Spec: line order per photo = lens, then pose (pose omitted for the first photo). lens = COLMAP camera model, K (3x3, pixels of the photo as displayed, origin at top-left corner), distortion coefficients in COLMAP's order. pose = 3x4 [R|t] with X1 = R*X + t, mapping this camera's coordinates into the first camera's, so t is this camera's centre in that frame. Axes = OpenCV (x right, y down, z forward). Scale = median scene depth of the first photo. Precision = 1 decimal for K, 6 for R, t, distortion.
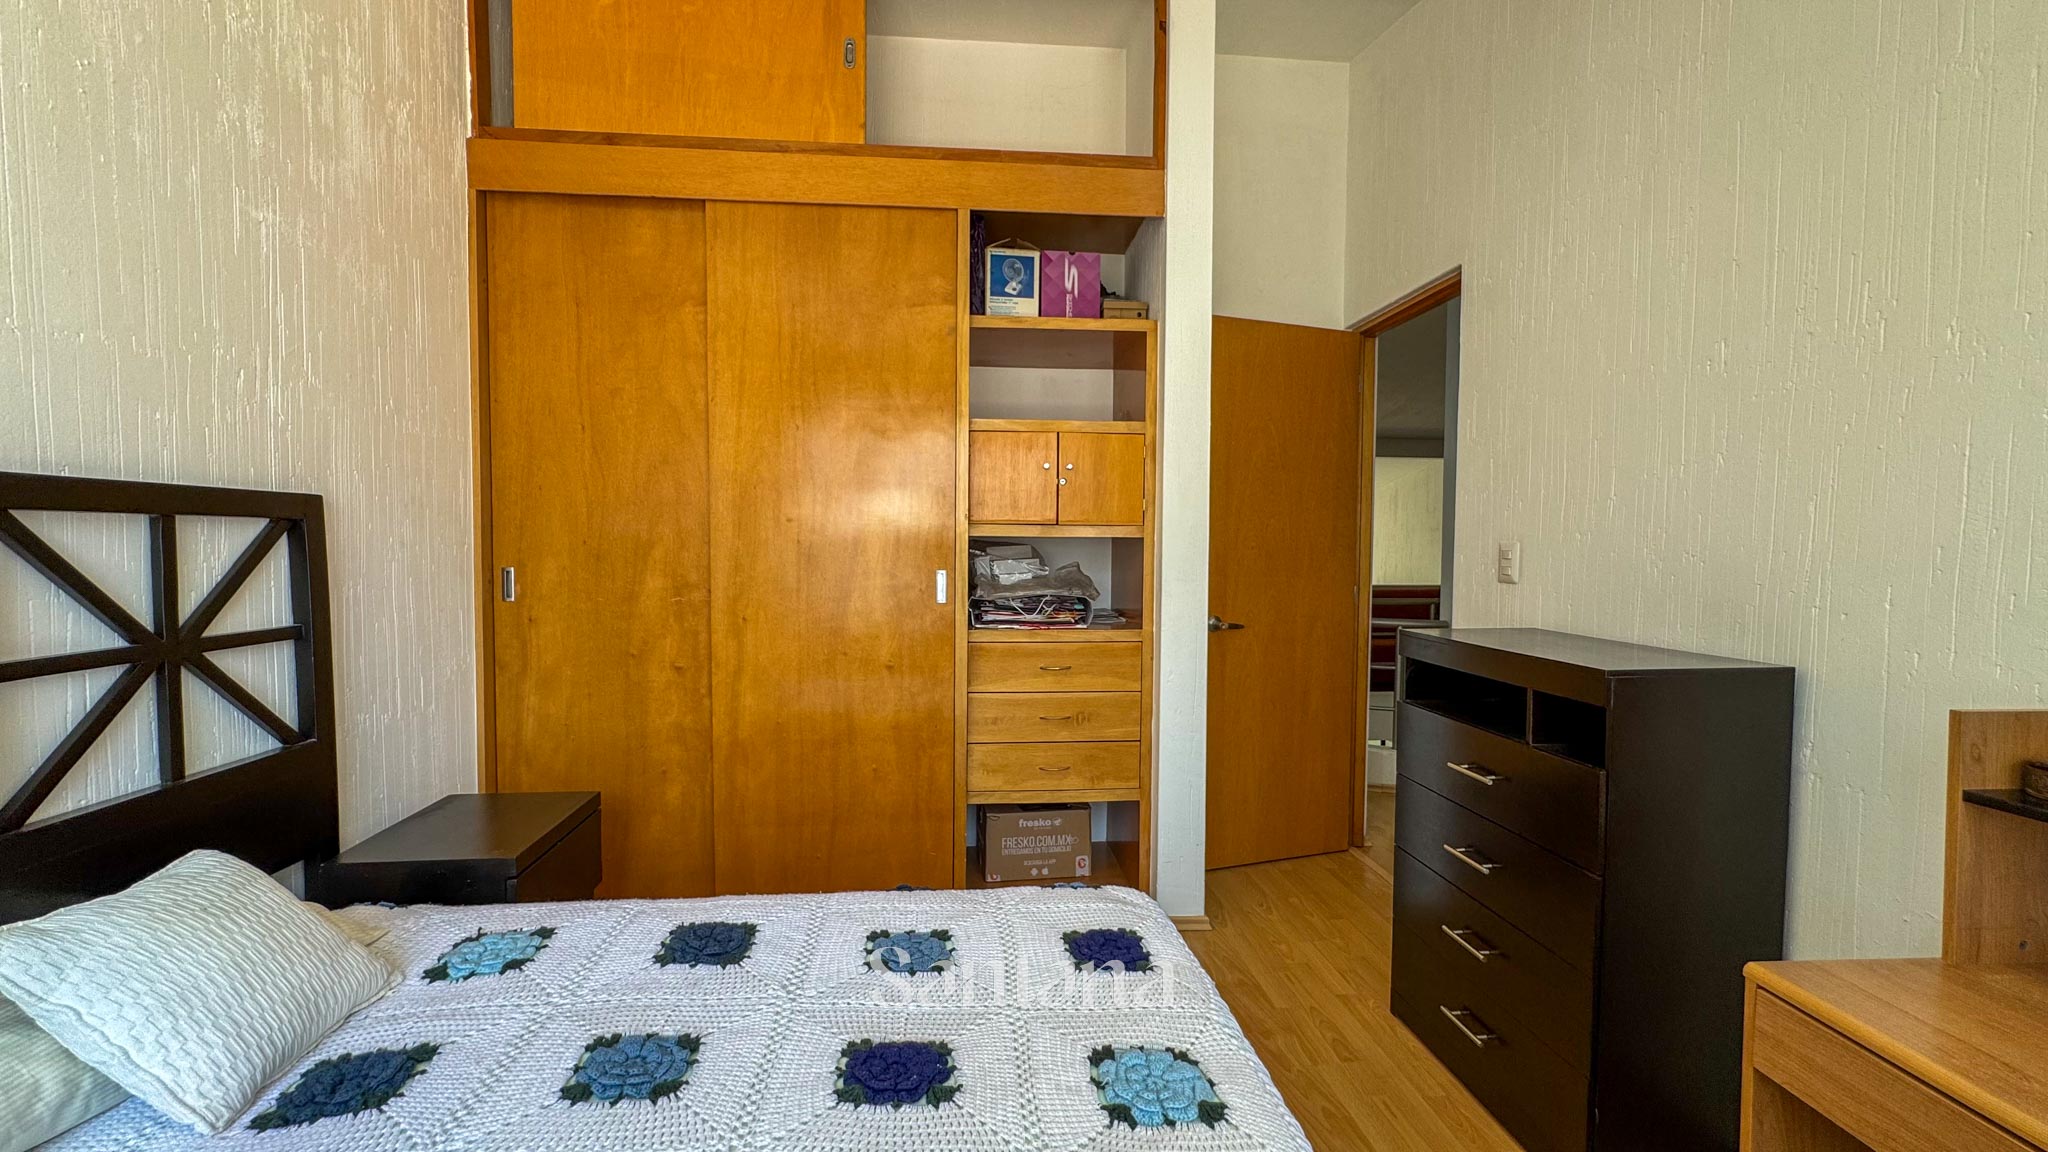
lens RADIAL K [[823.9, 0, 1026.0], [0, 823.9, 575.2], [0, 0, 1]] dist [-0.002143, 0.000449]
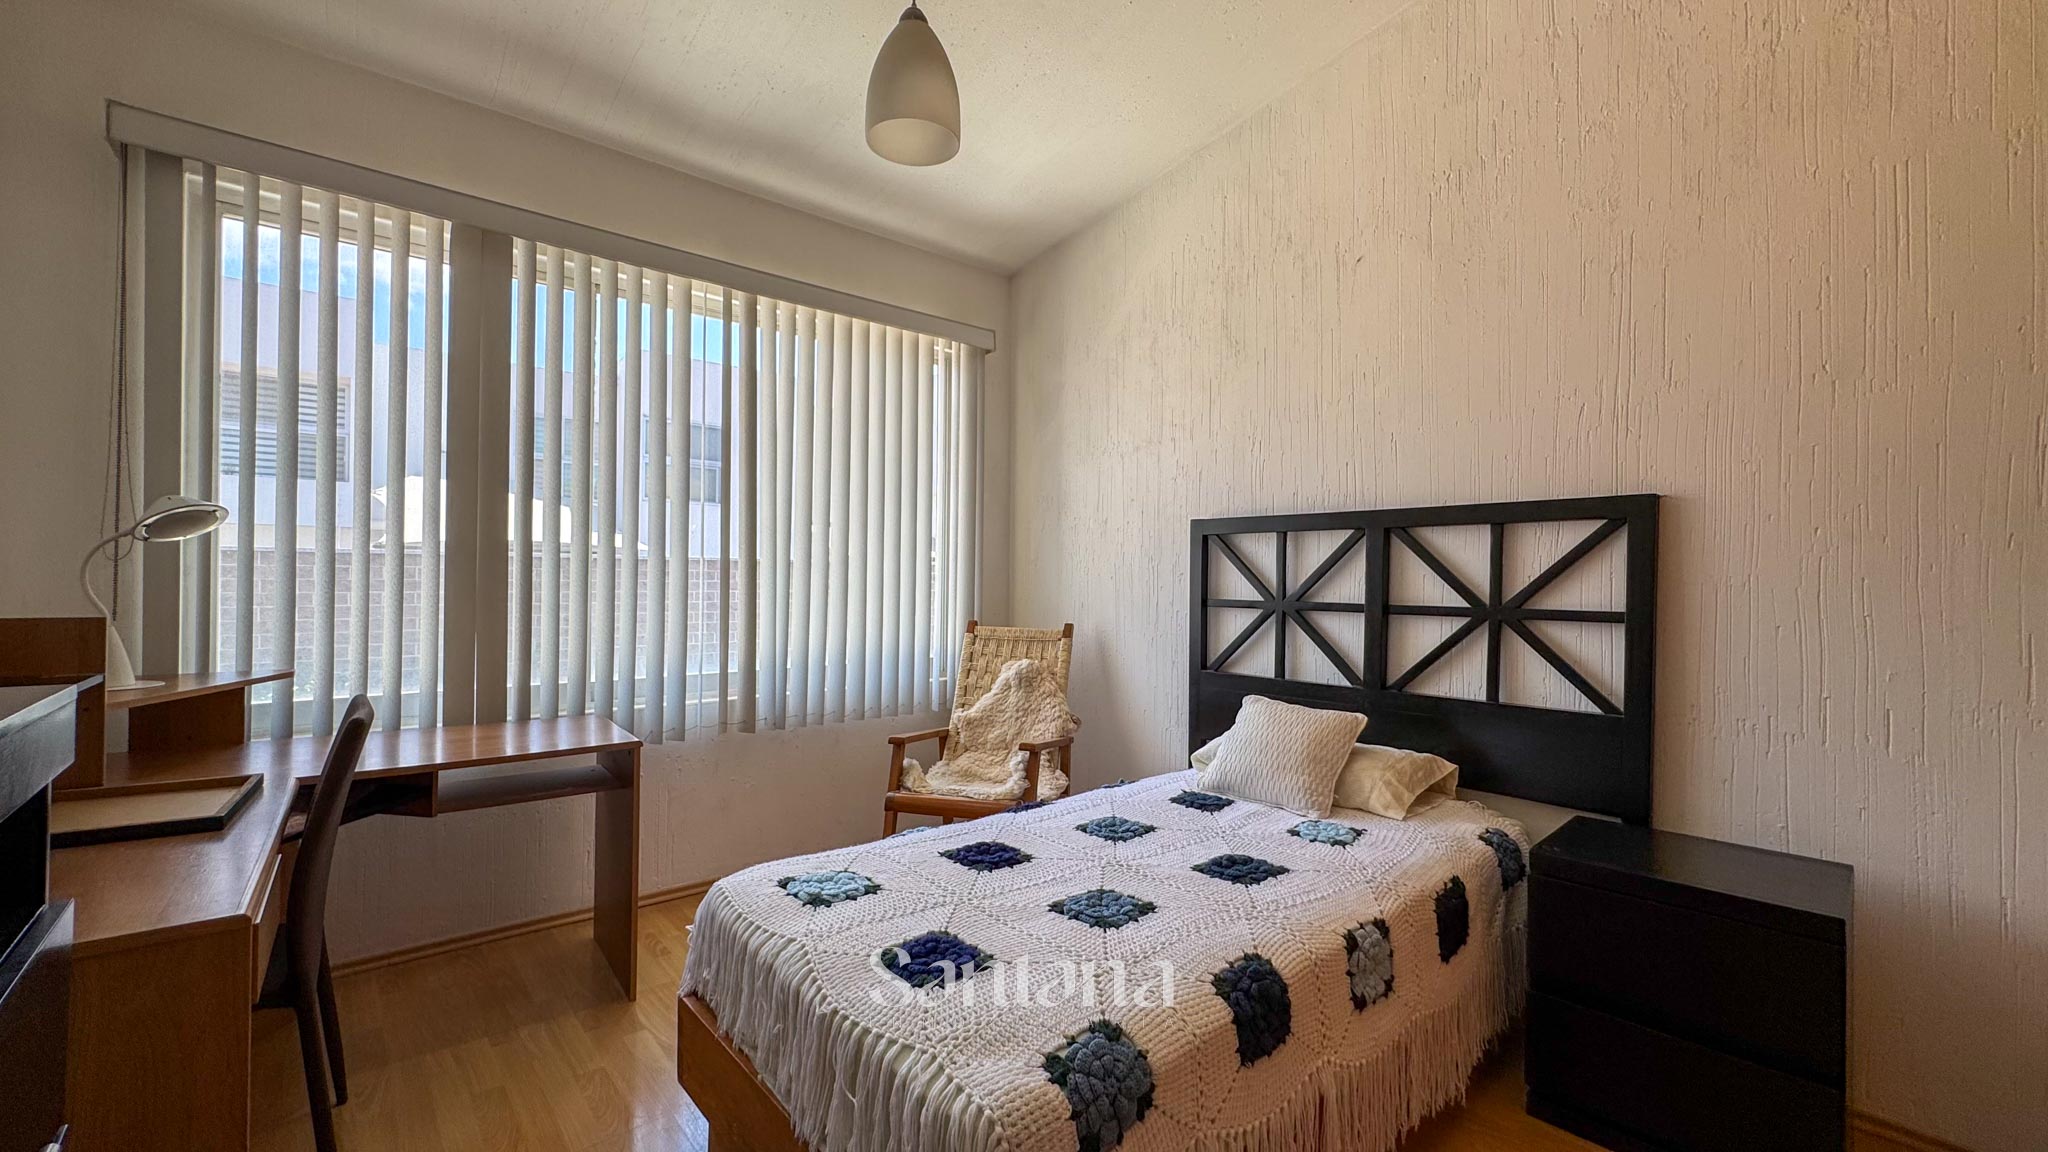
lens RADIAL K [[823.9, 0, 1026.0], [0, 823.9, 575.2], [0, 0, 1]] dist [-0.002143, 0.000449]
pose [[-0.813798, -0.019655, -0.580815, 0.512743], [-0.037414, 0.999127, 0.018610, 0.024455], [0.579942, 0.036875, -0.813823, 1.670449]]
